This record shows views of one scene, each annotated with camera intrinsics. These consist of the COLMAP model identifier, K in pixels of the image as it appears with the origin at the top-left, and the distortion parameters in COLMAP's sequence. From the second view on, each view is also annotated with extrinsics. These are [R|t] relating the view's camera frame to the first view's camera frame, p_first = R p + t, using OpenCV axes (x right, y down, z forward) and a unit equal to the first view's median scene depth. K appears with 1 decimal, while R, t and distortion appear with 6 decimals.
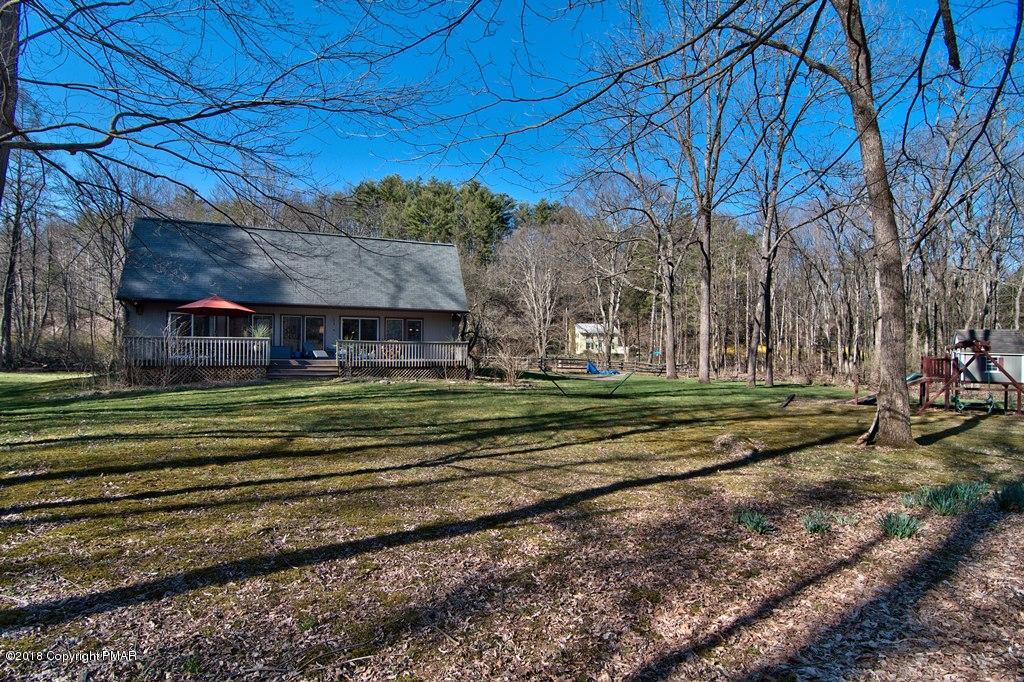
lens RADIAL K [[489.0, 0, 511.8], [0, 489.0, 344.0], [0, 0, 1]] dist [-0.008106, -0.007558]
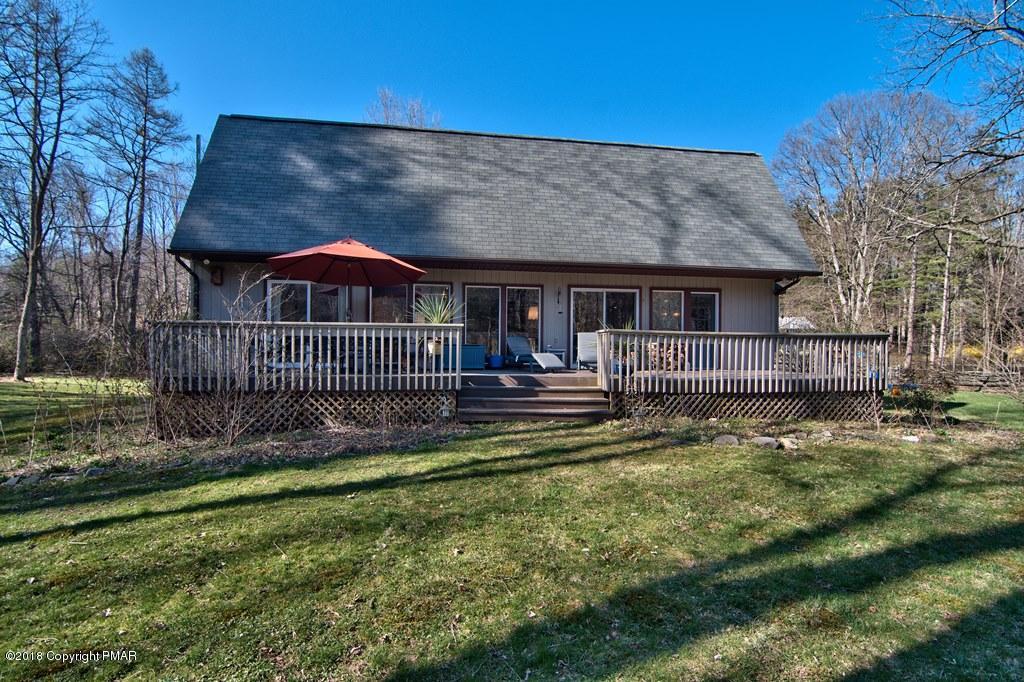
lens RADIAL K [[489.0, 0, 512.0], [0, 489.0, 343.7], [0, 0, 1]] dist [-0.008106, -0.007558]
pose [[0.974352, -0.000533, -0.225027, -0.295068], [0.000601, 1.000000, 0.000235, 0.003698], [0.225027, -0.000364, 0.974353, 0.489128]]
